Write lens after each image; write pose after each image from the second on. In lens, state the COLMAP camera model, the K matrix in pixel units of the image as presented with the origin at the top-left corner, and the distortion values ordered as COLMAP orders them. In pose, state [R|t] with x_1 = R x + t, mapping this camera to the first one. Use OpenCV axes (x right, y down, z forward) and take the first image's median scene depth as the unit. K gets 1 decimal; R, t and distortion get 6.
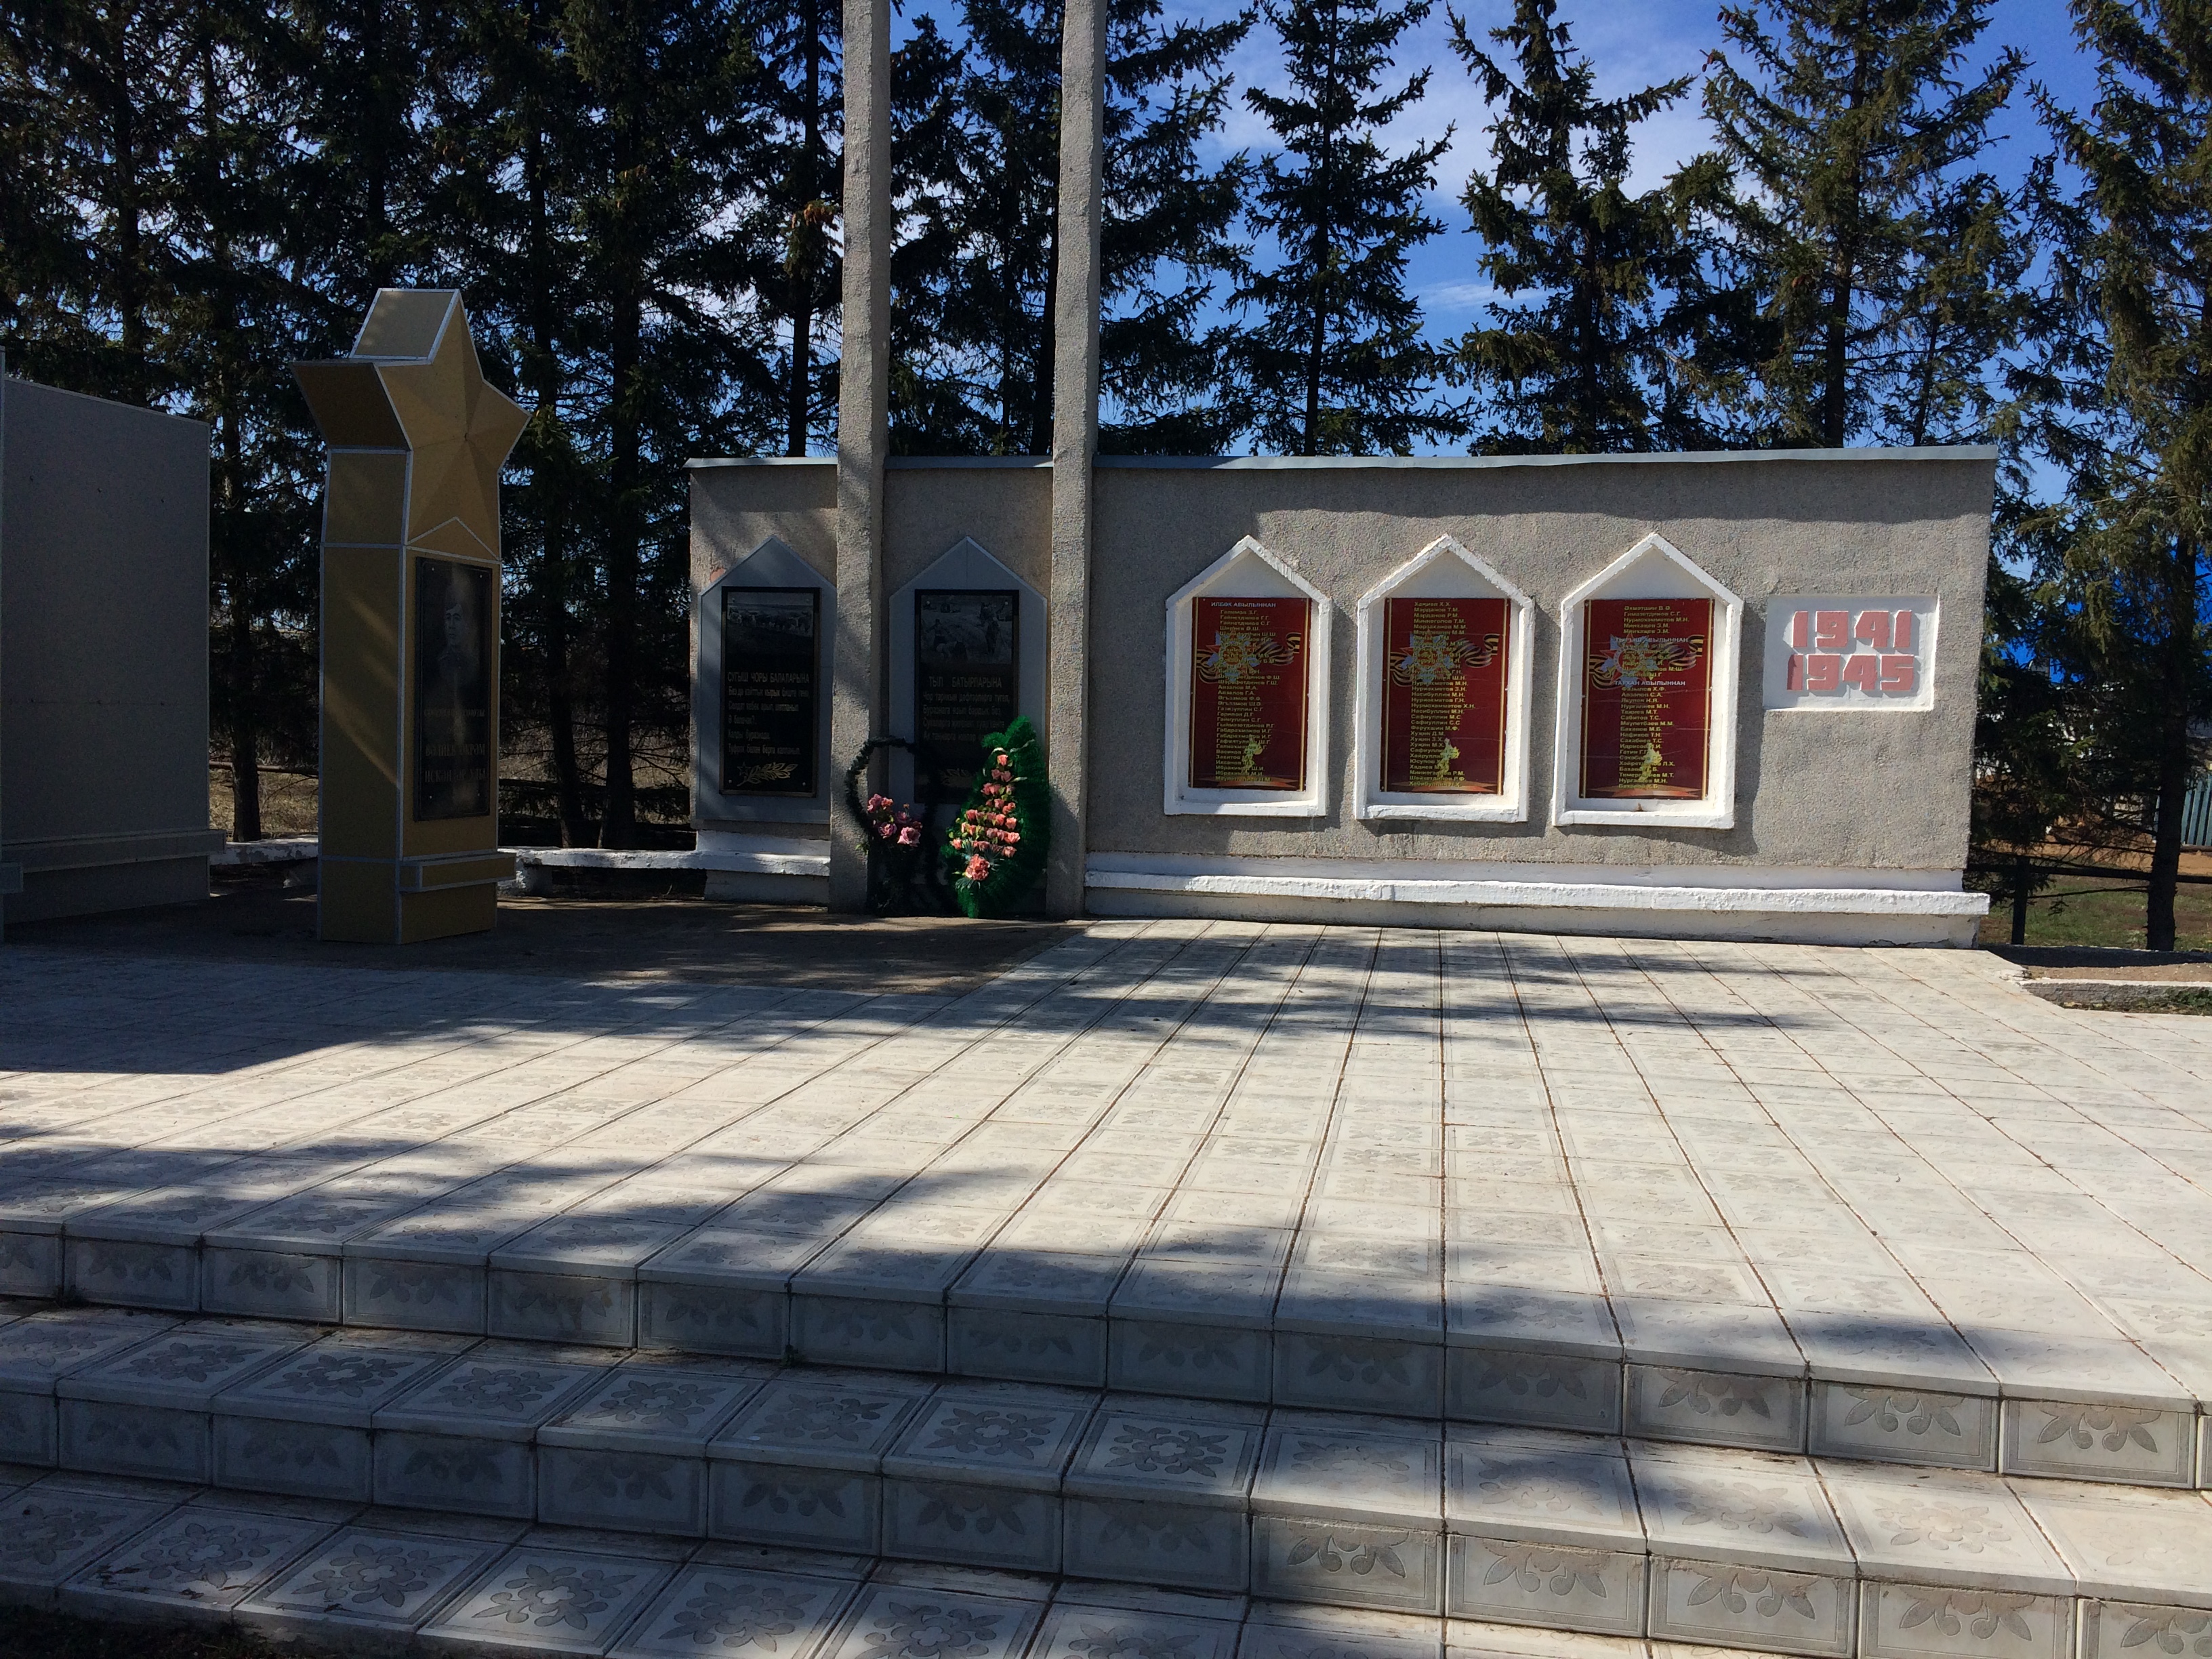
lens RADIAL K [[1887.0, 0, 1108.1], [0, 1887.0, 817.7], [0, 0, 1]] dist [0.085943, -0.095583]
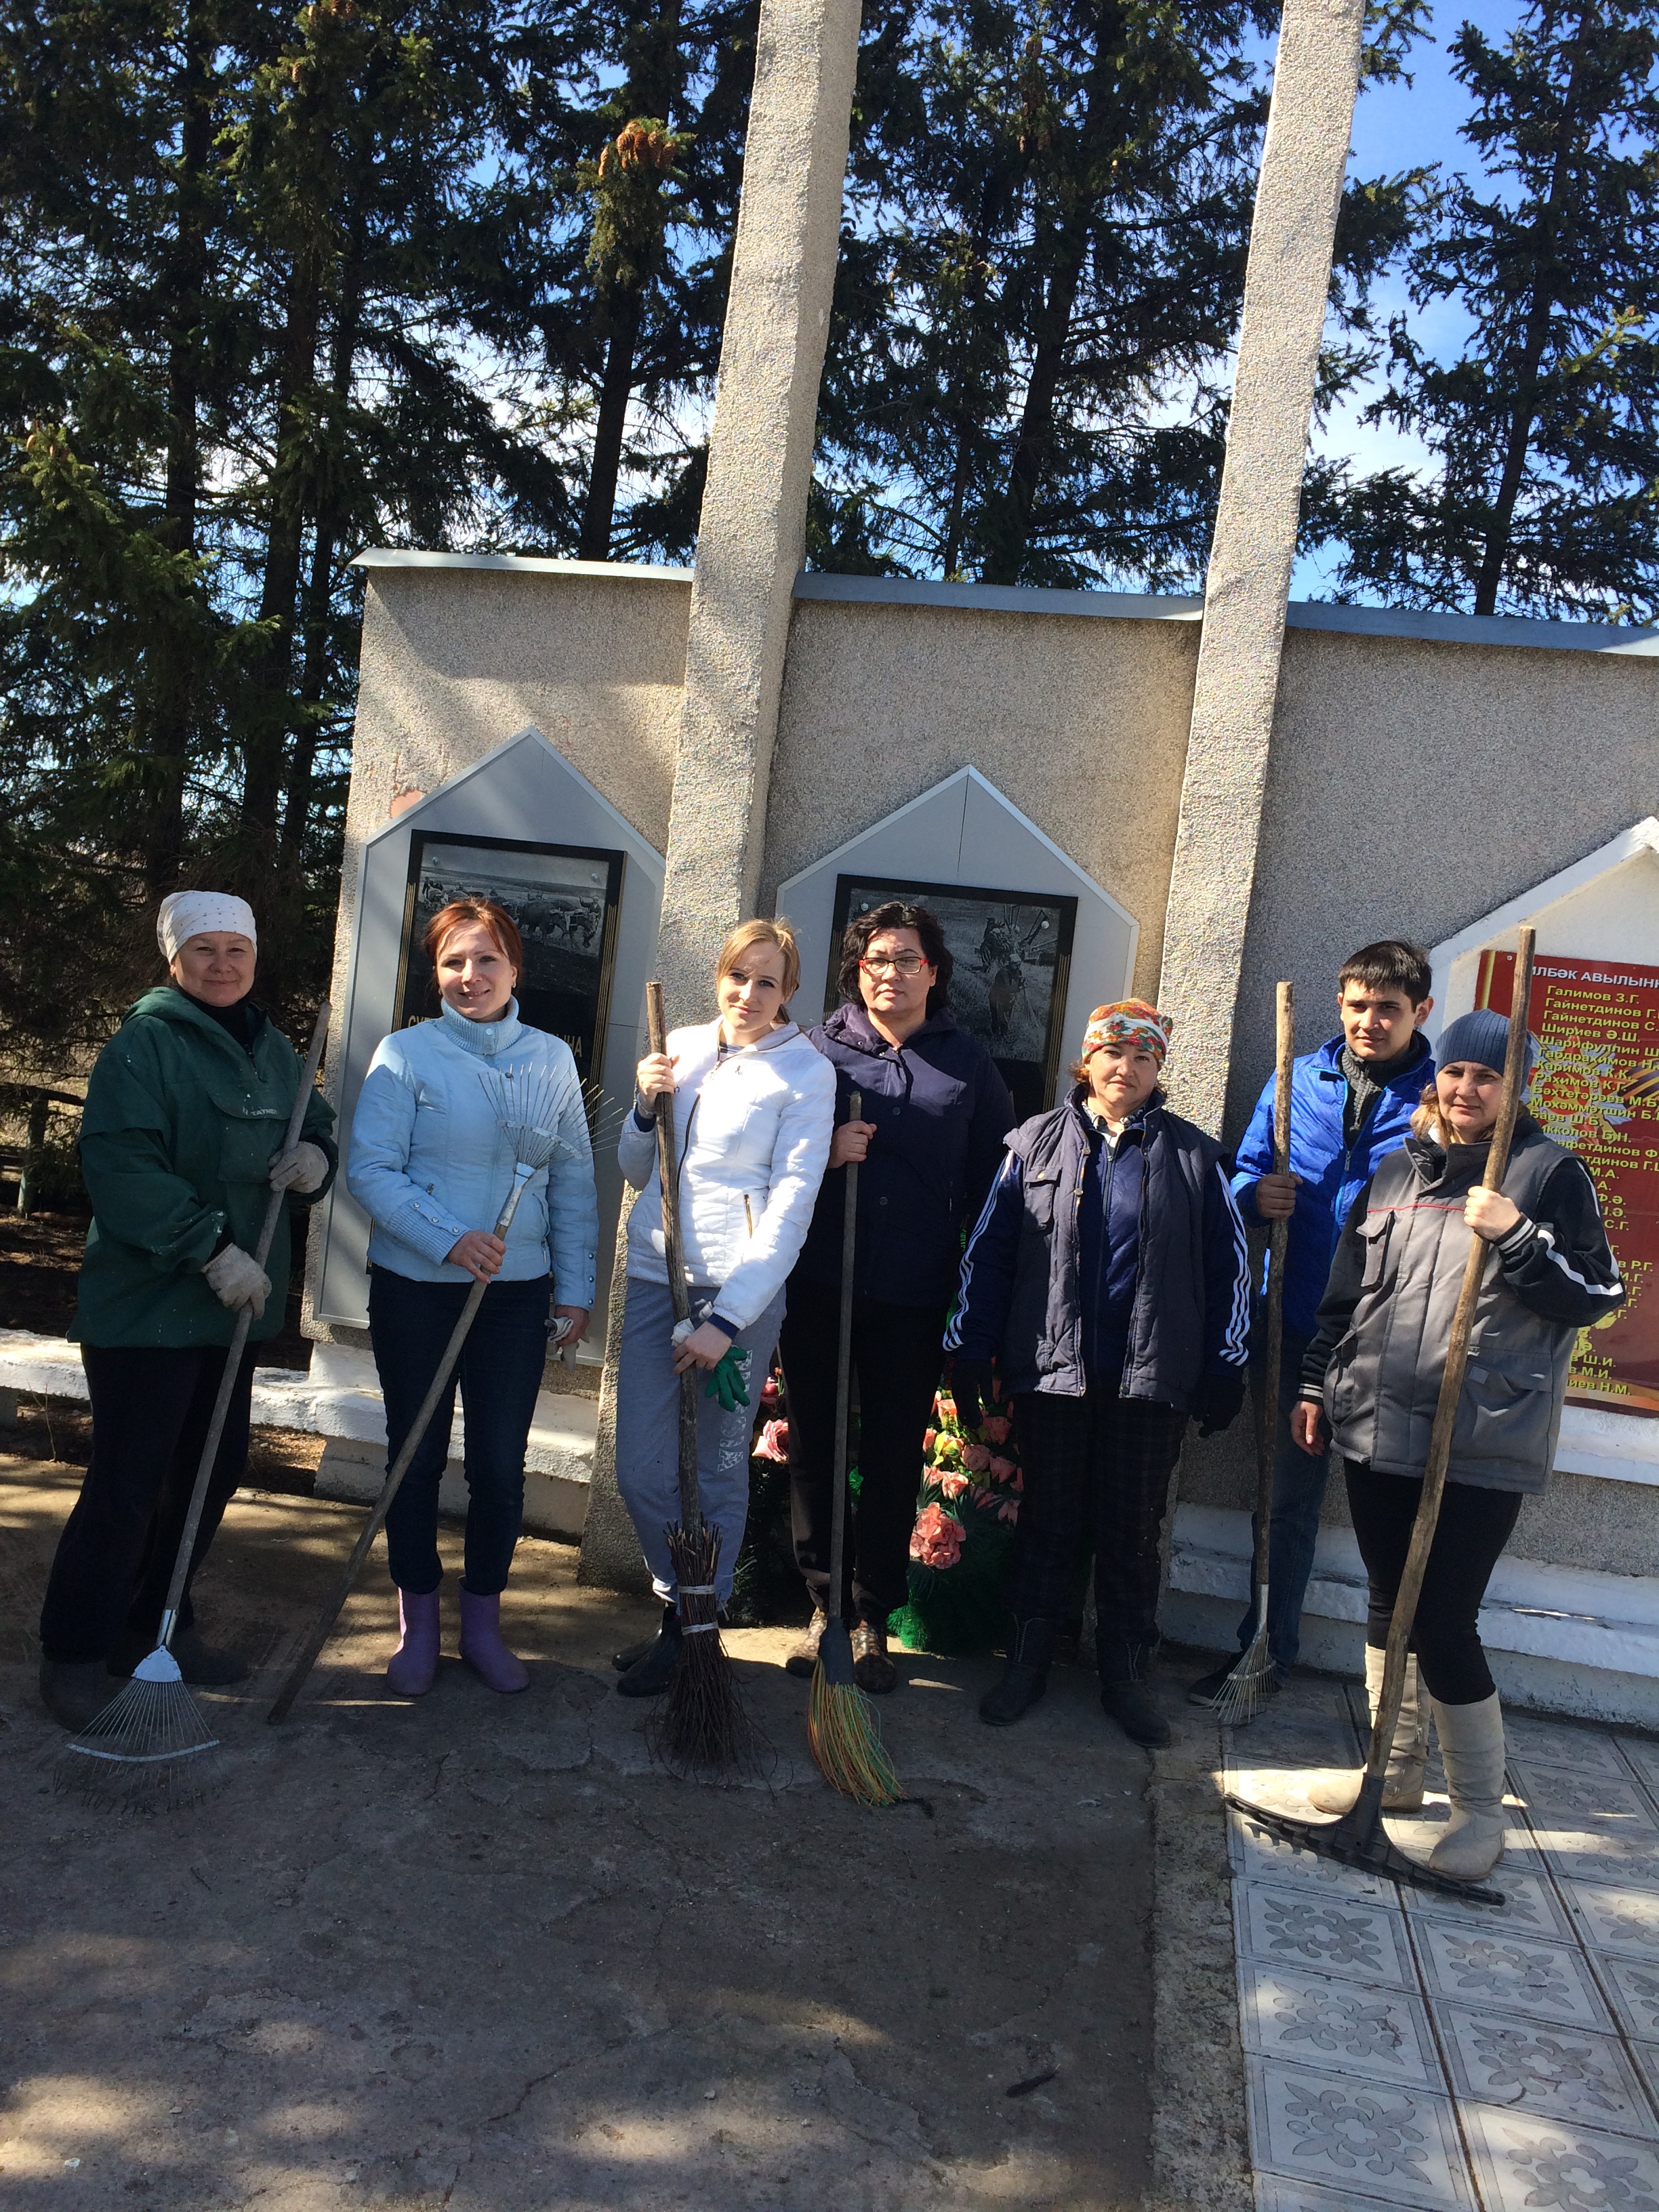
lens RADIAL K [[1887.0, 0, 834.0], [0, 1887.0, 1165.0], [0, 0, 1]] dist [0.085943, -0.095583]
pose [[0.995636, 0.093311, -0.001312, -0.099721], [-0.093241, 0.995270, 0.027274, -0.066594], [0.003851, -0.027032, 0.999627, 0.568294]]
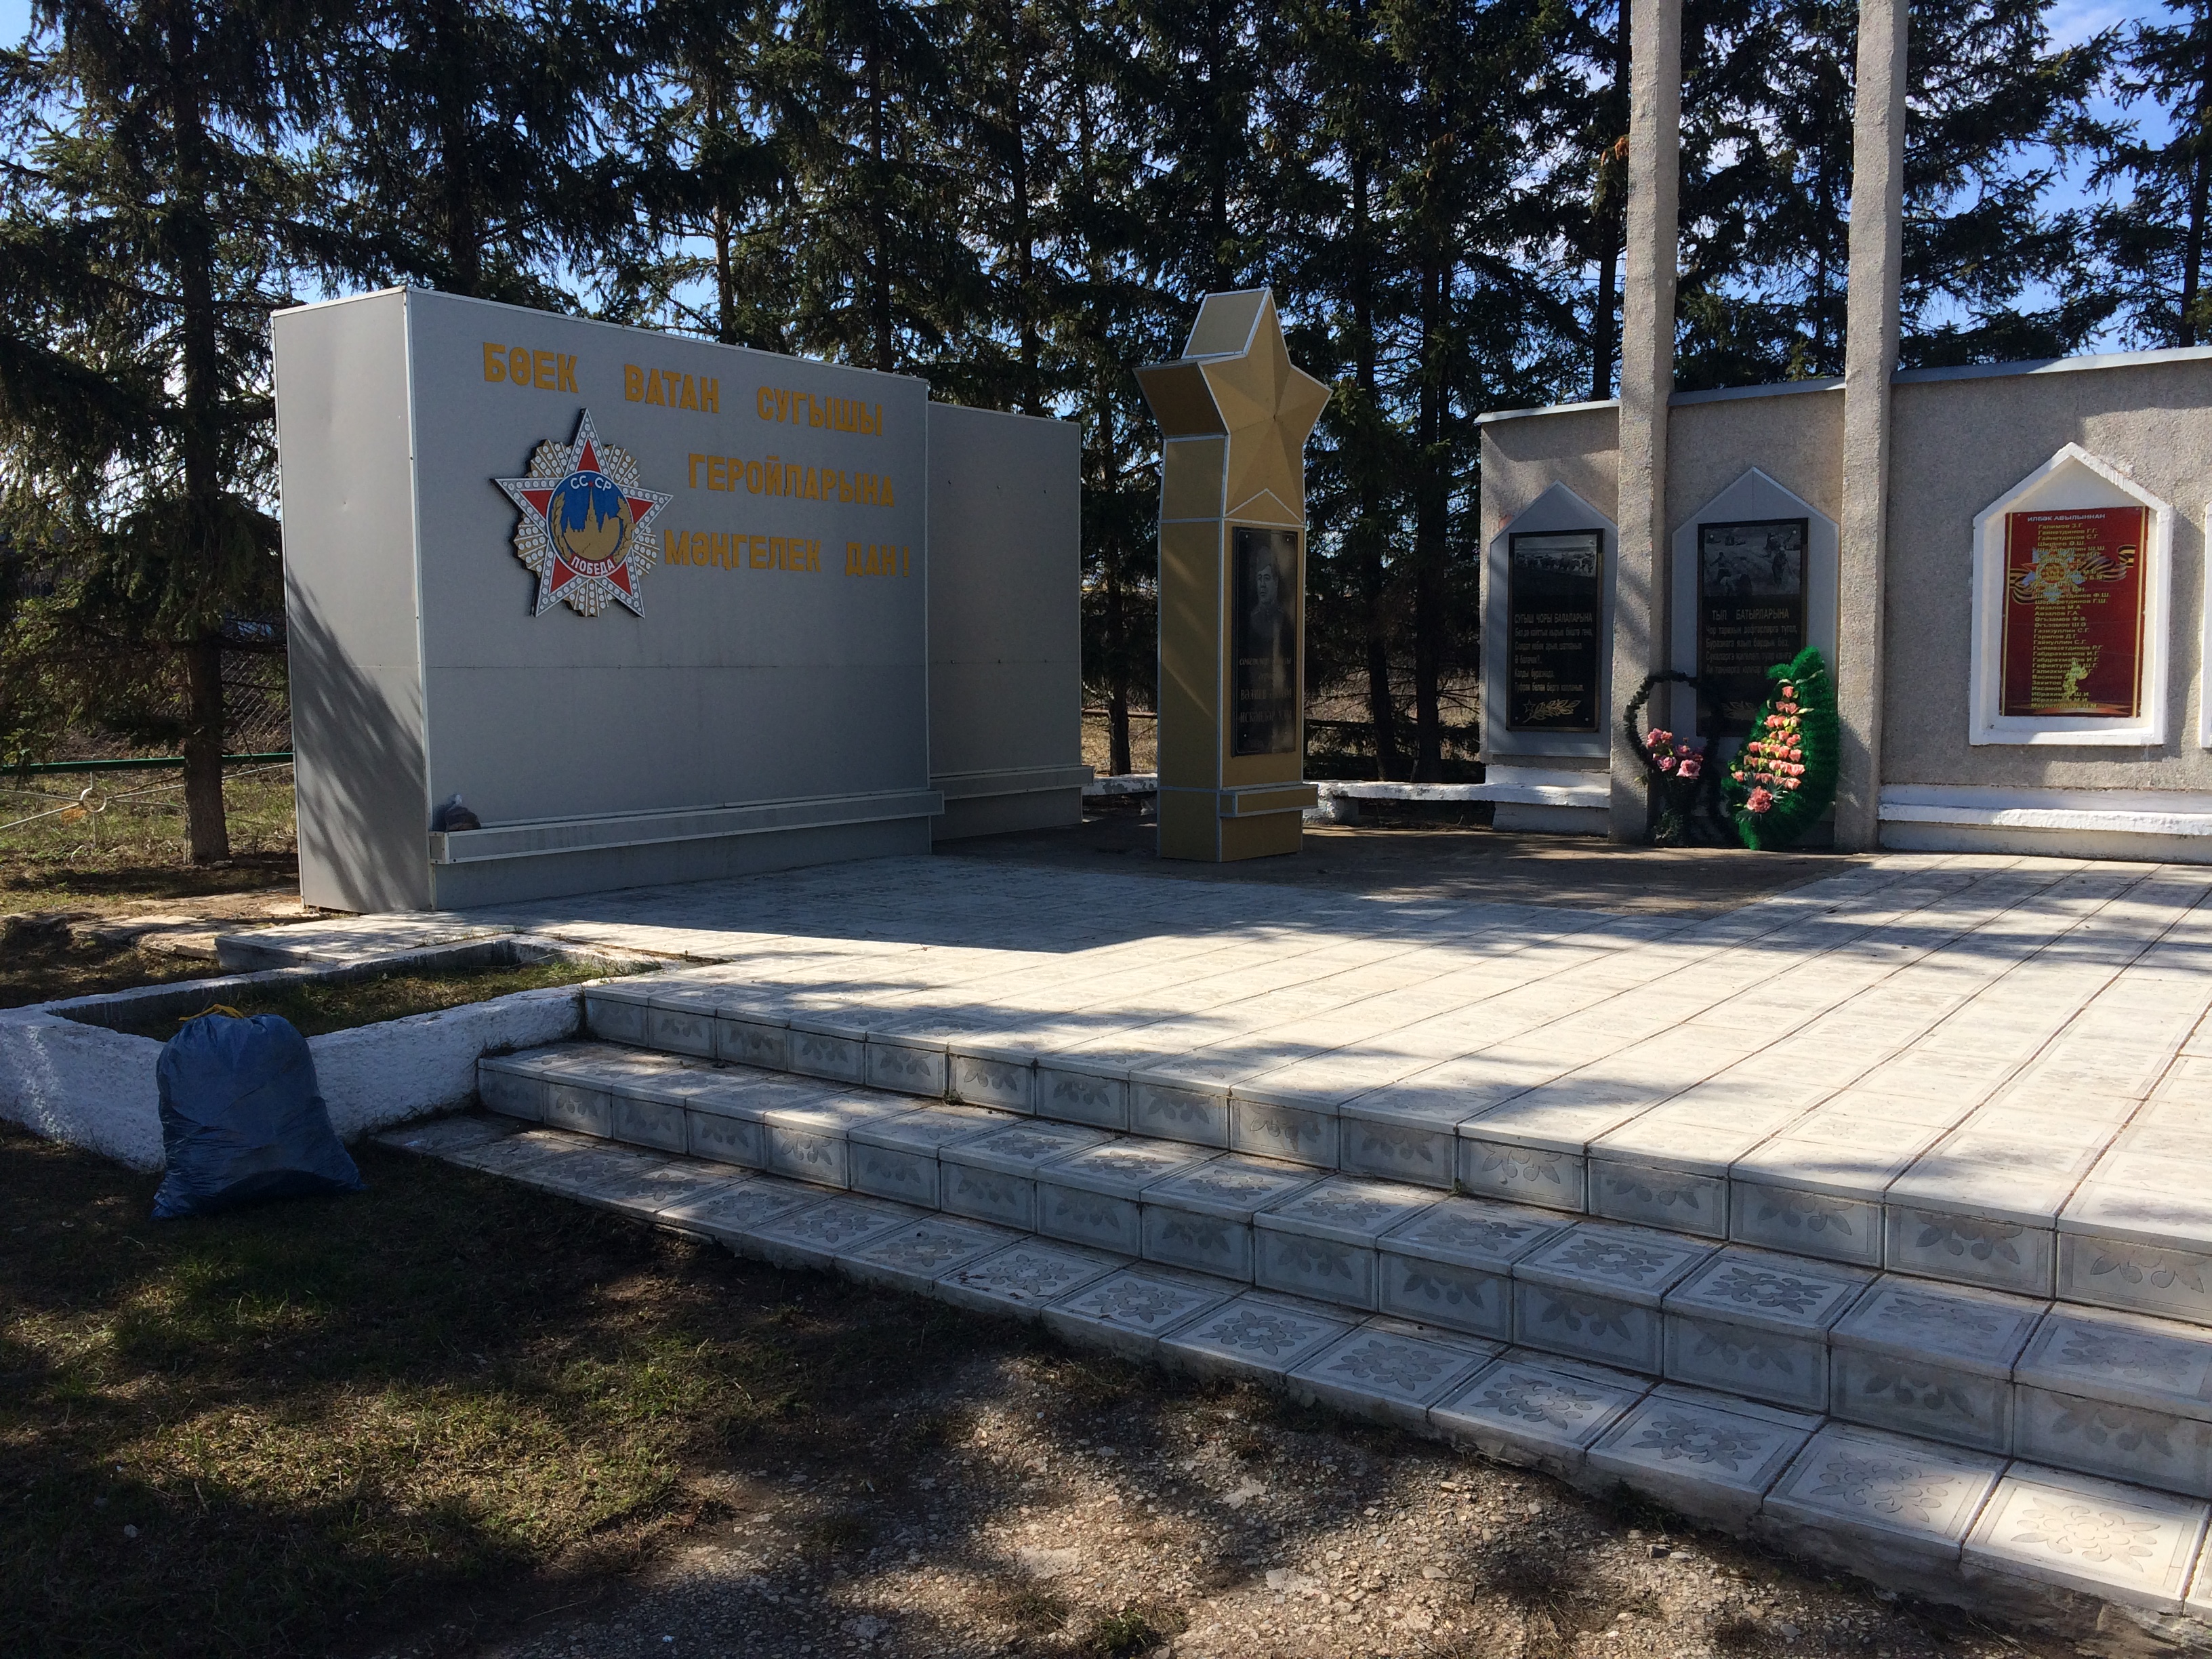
lens RADIAL K [[1887.0, 0, 1108.1], [0, 1887.0, 817.7], [0, 0, 1]] dist [0.085943, -0.095583]
pose [[0.905052, 0.007240, -0.425239, 0.047633], [0.006196, 0.999525, 0.030205, 0.003299], [0.425255, -0.029971, 0.904577, -0.060013]]
